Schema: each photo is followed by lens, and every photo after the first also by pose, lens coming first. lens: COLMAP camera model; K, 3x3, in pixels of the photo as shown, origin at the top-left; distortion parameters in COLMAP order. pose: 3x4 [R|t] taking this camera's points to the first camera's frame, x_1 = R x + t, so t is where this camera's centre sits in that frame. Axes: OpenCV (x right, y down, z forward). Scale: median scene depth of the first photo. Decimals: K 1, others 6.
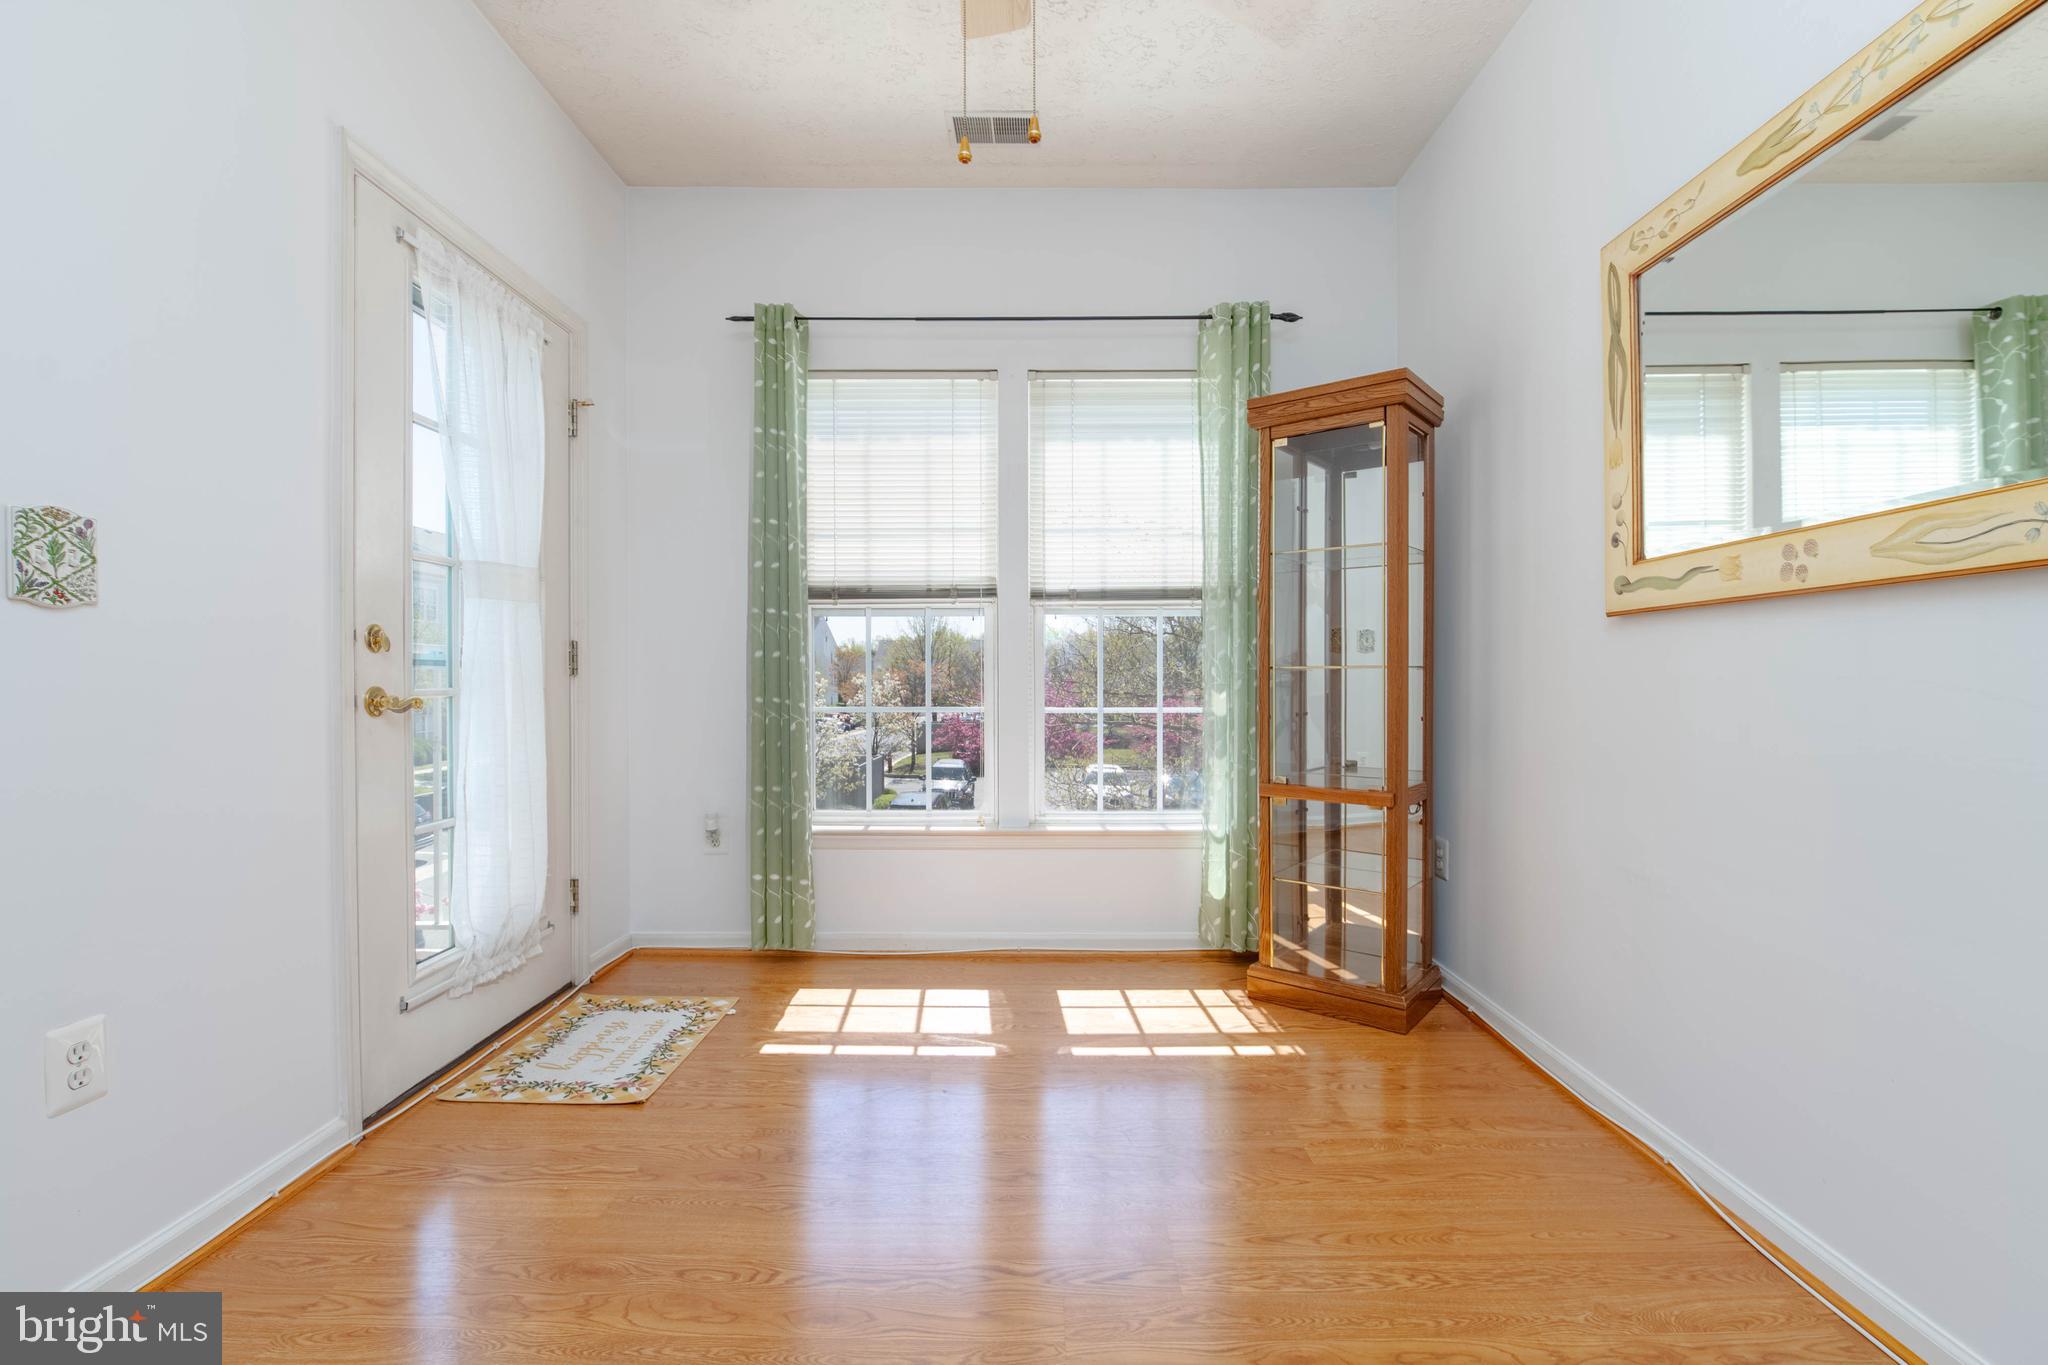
lens RADIAL K [[913.8, 0, 1052.2], [0, 913.8, 688.6], [0, 0, 1]] dist [0.002684, -0.011801]
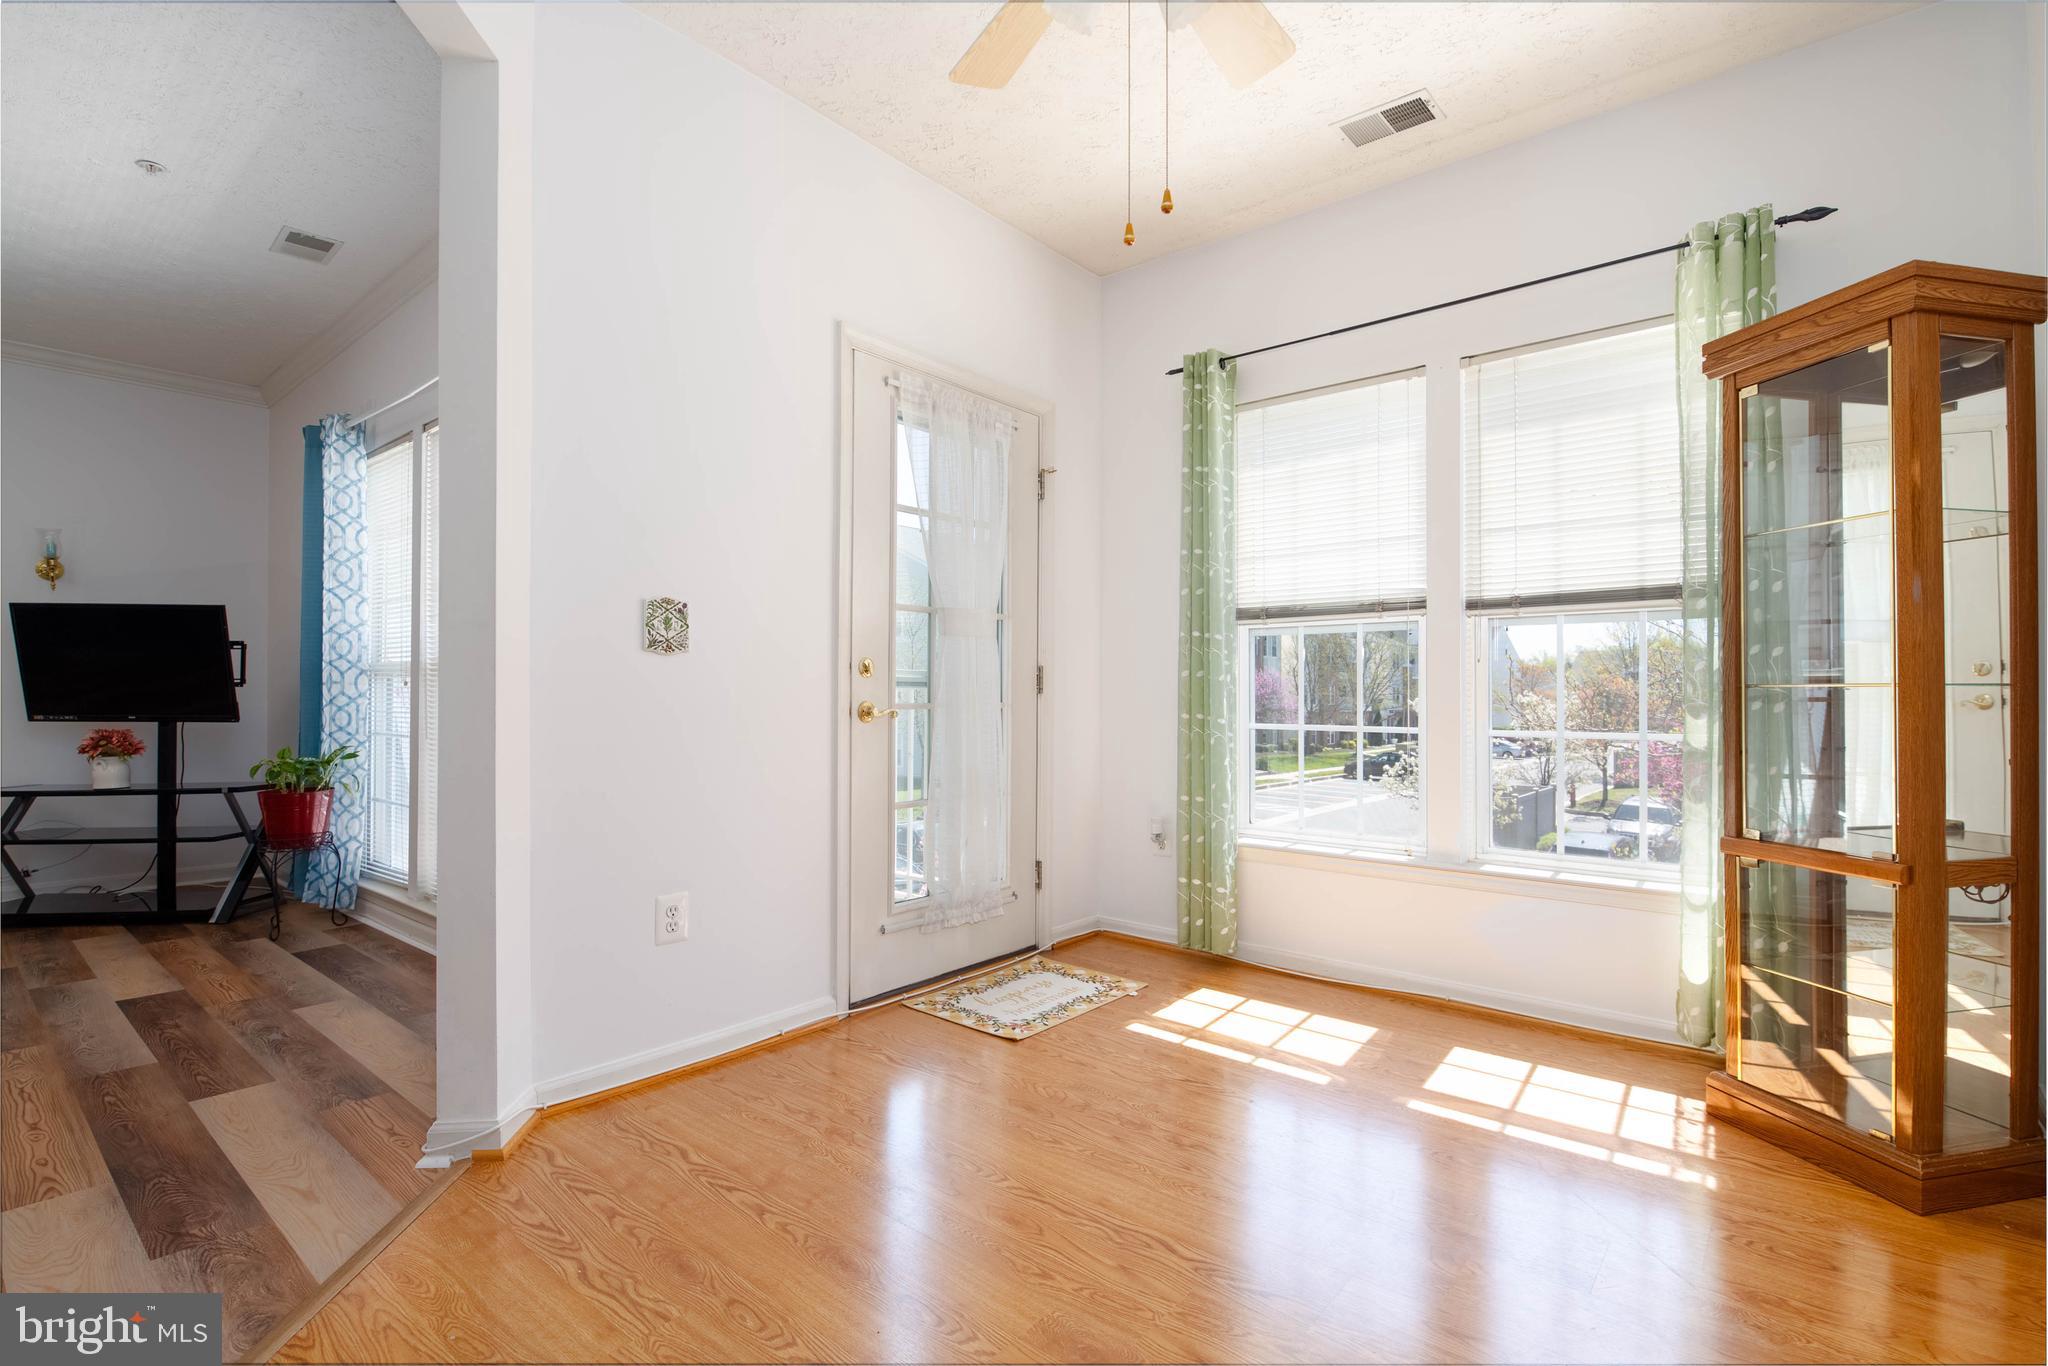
lens RADIAL K [[972.7, 0, 1050.0], [0, 972.7, 686.2], [0, 0, 1]] dist [0.002825, -0.008239]
pose [[0.770192, -0.002029, -0.637808, 0.309737], [-0.011791, 0.999779, -0.017419, -0.001638], [0.637703, 0.020936, 0.769998, 0.005610]]
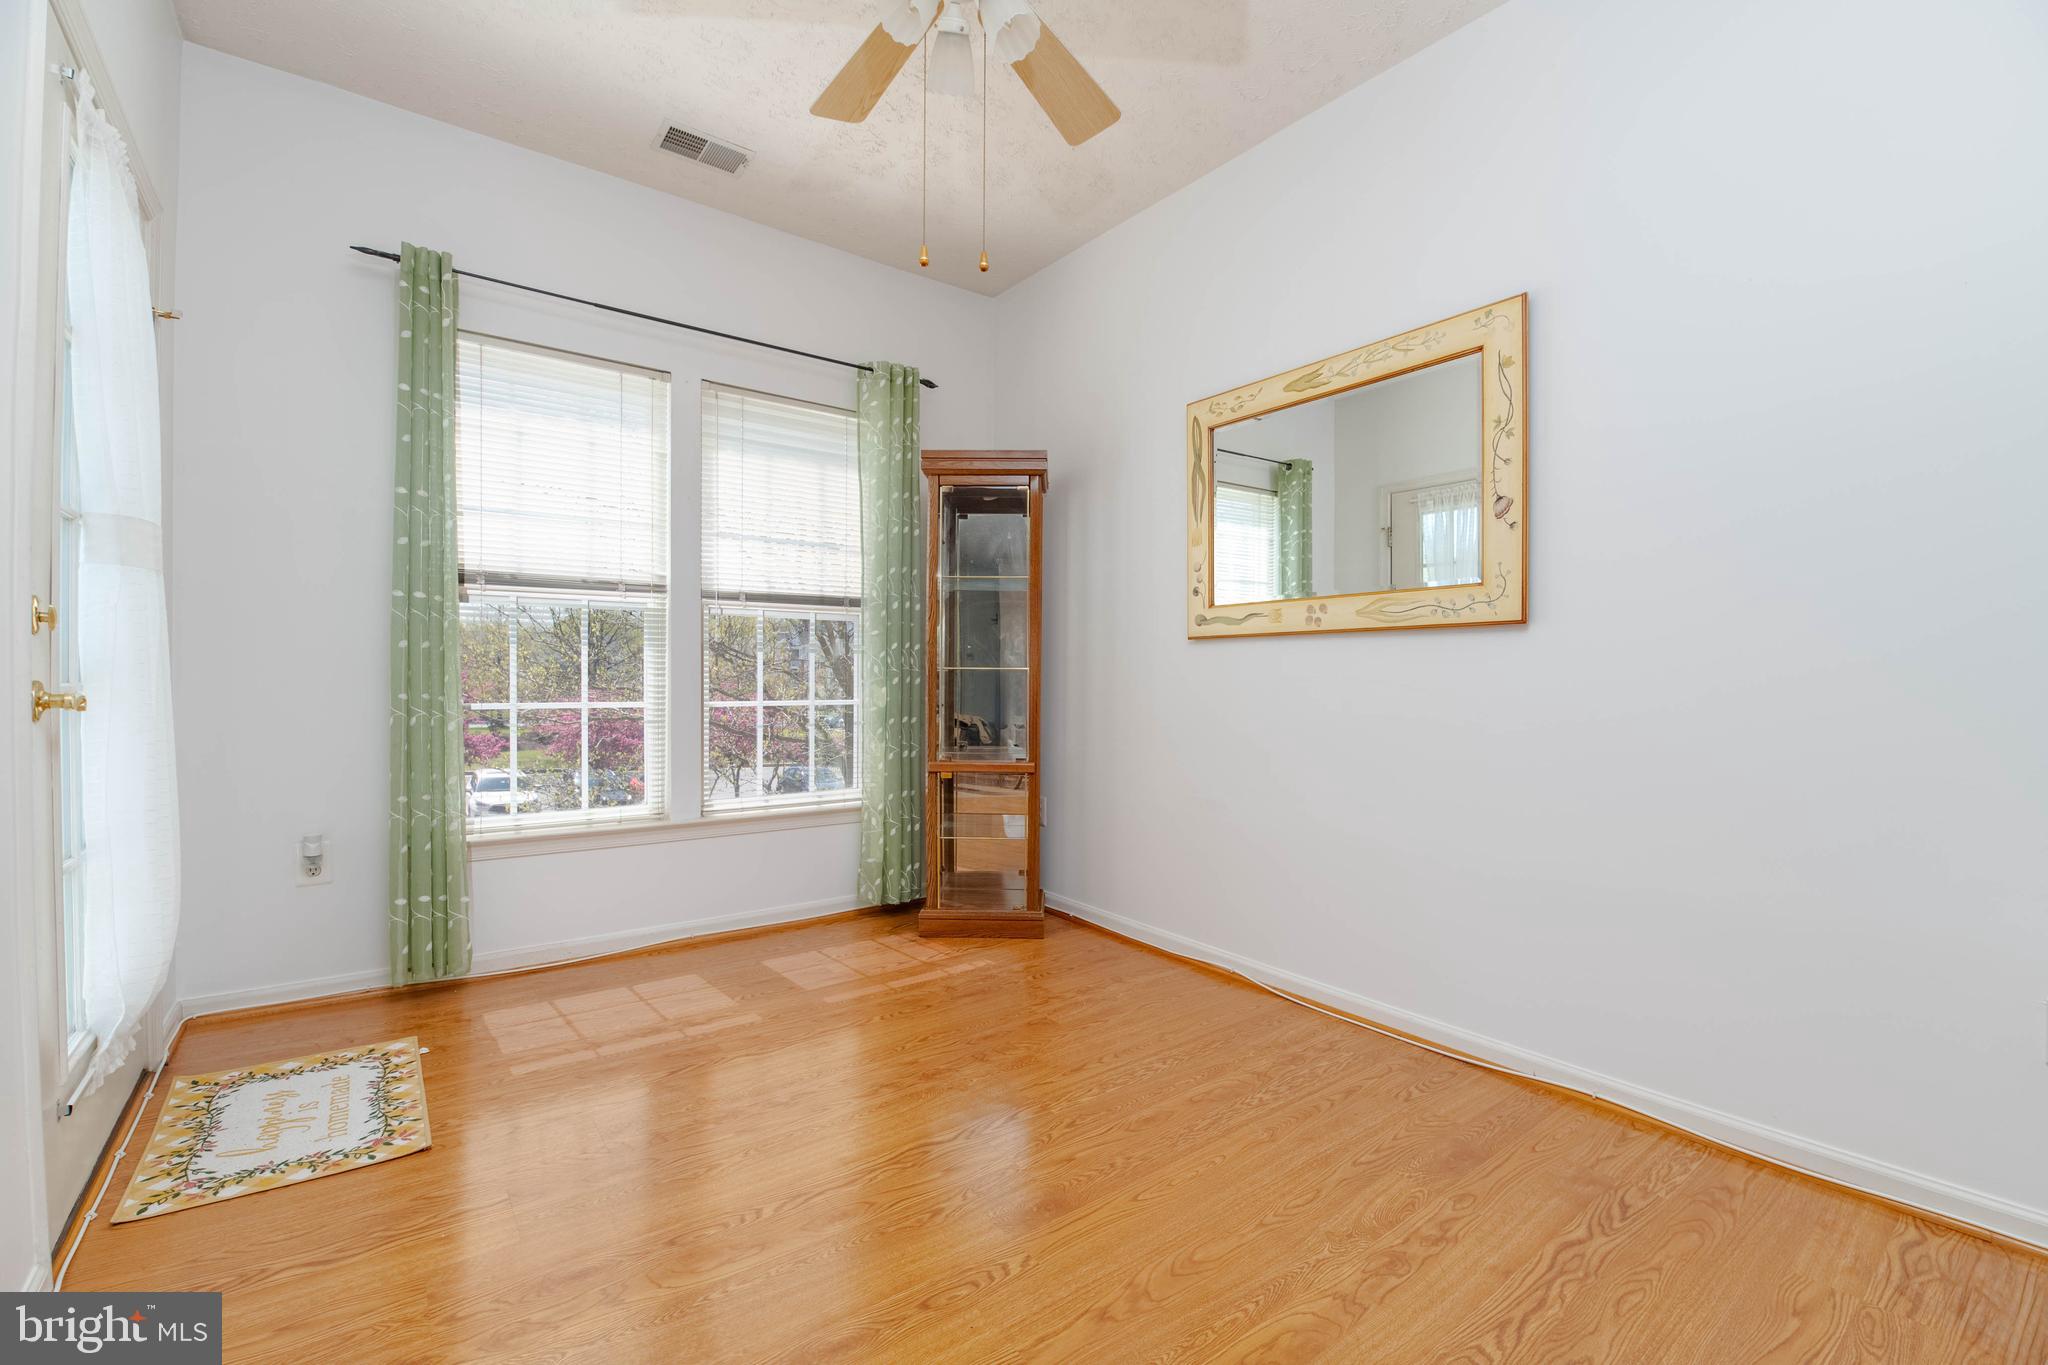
lens RADIAL K [[859.6, 0, 1052.4], [0, 859.6, 689.5], [0, 0, 1]] dist [-0.000161, -0.009396]
pose [[0.791441, -0.002060, 0.611242, -0.348287], [-0.000219, 0.999993, 0.003654, 0.001815], [-0.611246, -0.003026, 0.791435, -0.022589]]
